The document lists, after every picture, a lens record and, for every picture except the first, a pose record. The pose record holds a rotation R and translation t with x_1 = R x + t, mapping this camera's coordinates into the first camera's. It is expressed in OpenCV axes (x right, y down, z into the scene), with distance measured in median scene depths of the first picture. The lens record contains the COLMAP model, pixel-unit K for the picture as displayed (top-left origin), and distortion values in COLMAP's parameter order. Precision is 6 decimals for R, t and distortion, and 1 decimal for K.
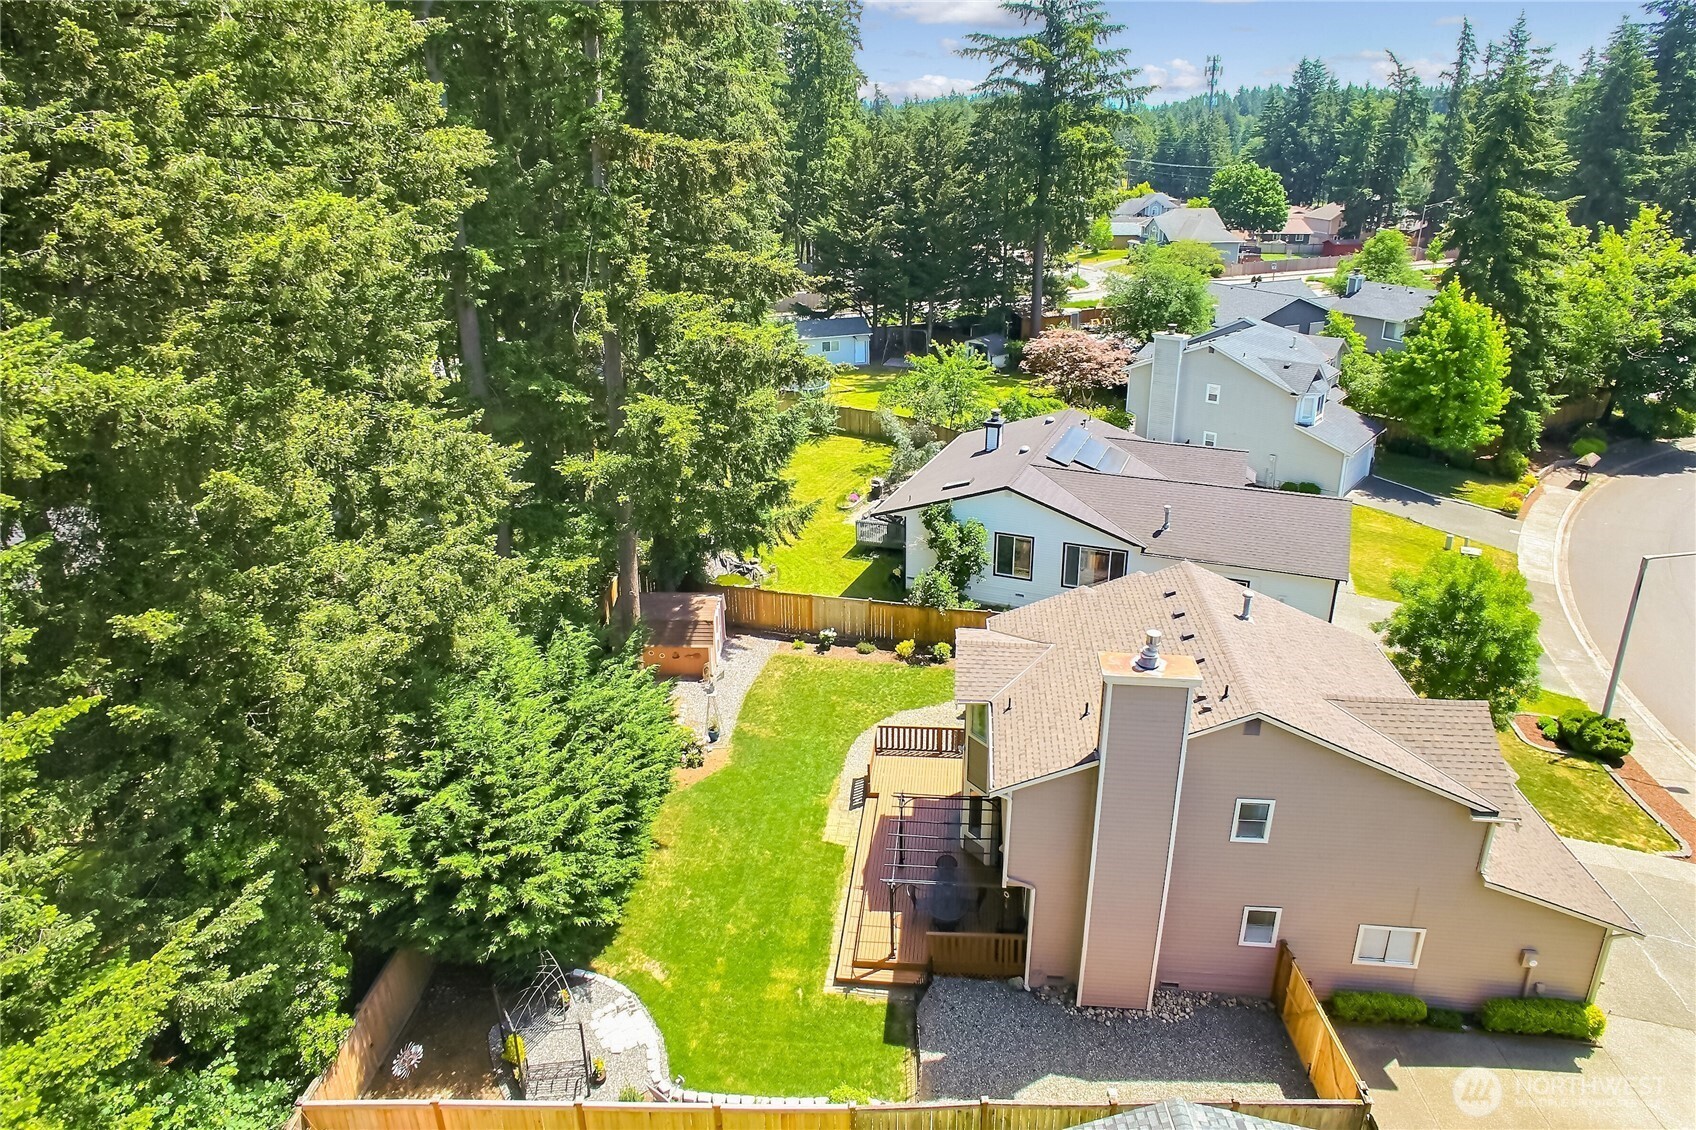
lens RADIAL K [[1037.0, 0, 848.0], [0, 1037.0, 565.0], [0, 0, 1]] dist [-0.071028, 0.001659]
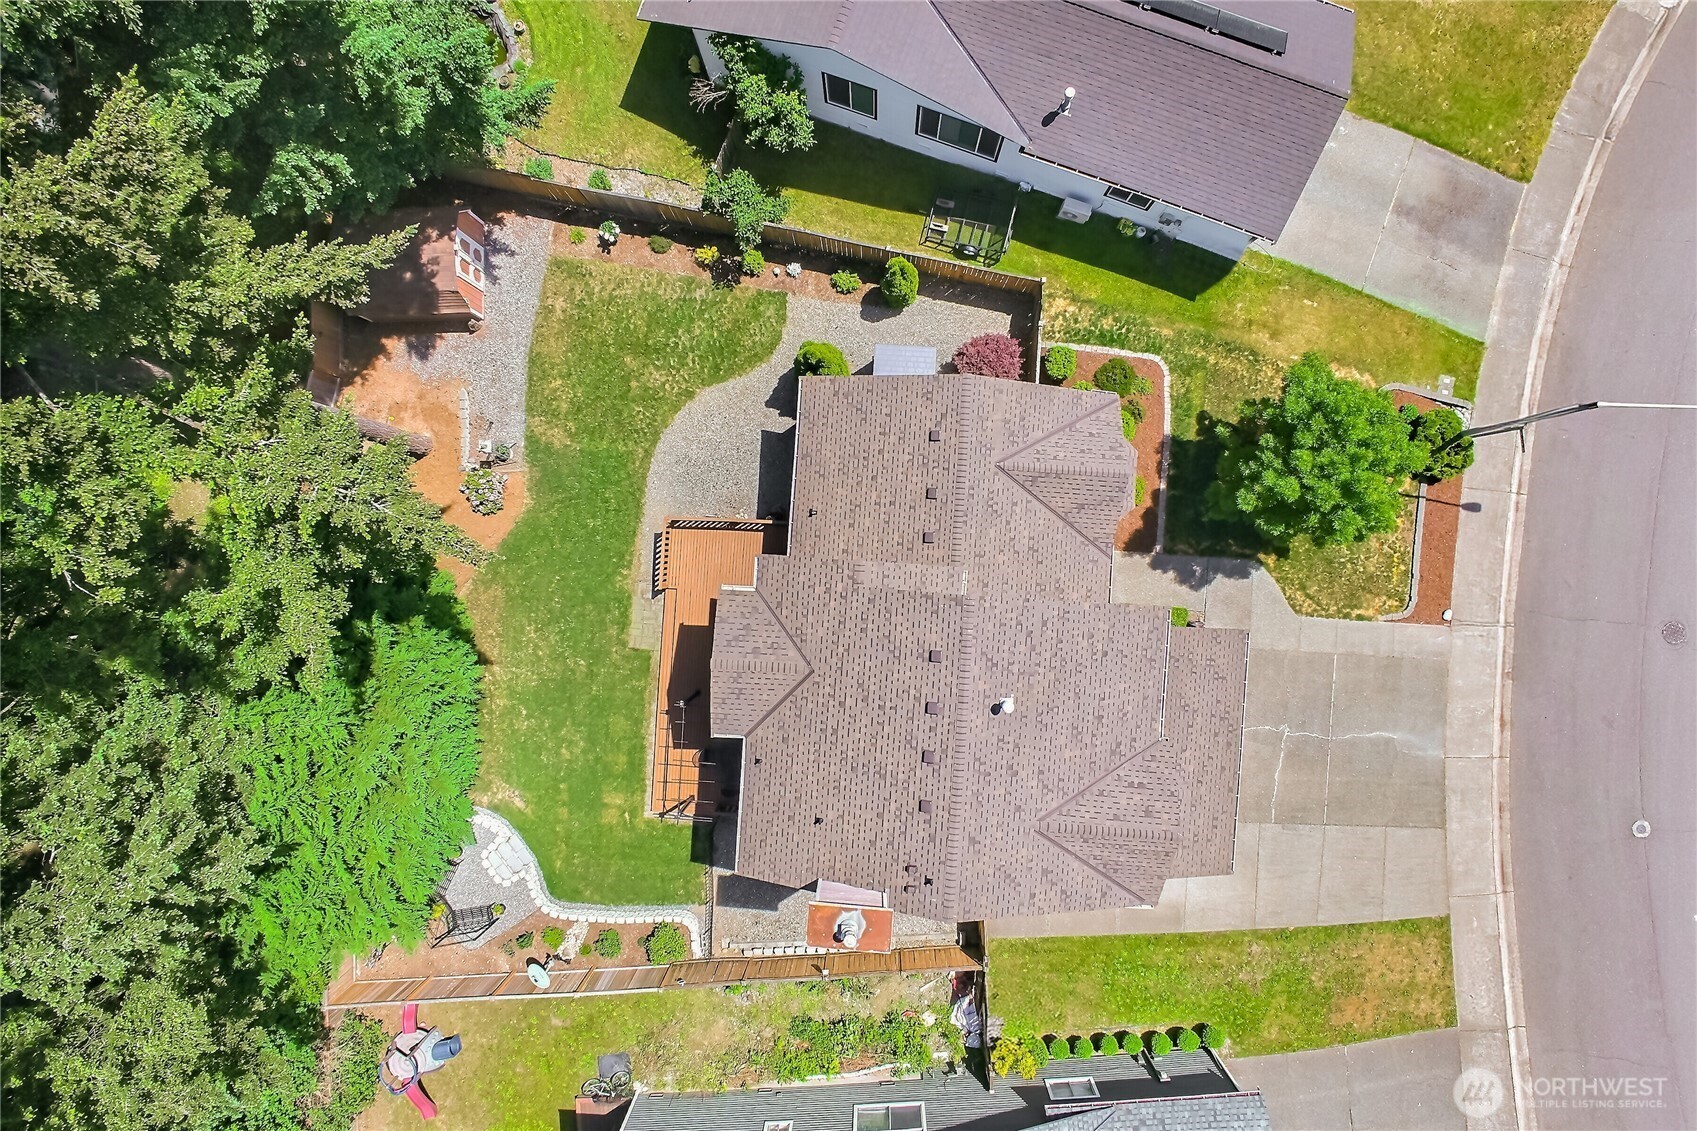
lens RADIAL K [[1037.6, 0, 848.5], [0, 1037.6, 565.5], [0, 0, 1]] dist [-0.071028, 0.001659]
pose [[0.998625, -0.039326, -0.034664, 0.269435], [0.046477, 0.358294, 0.932451, -0.840228], [-0.024249, -0.932780, 0.359629, 0.729414]]
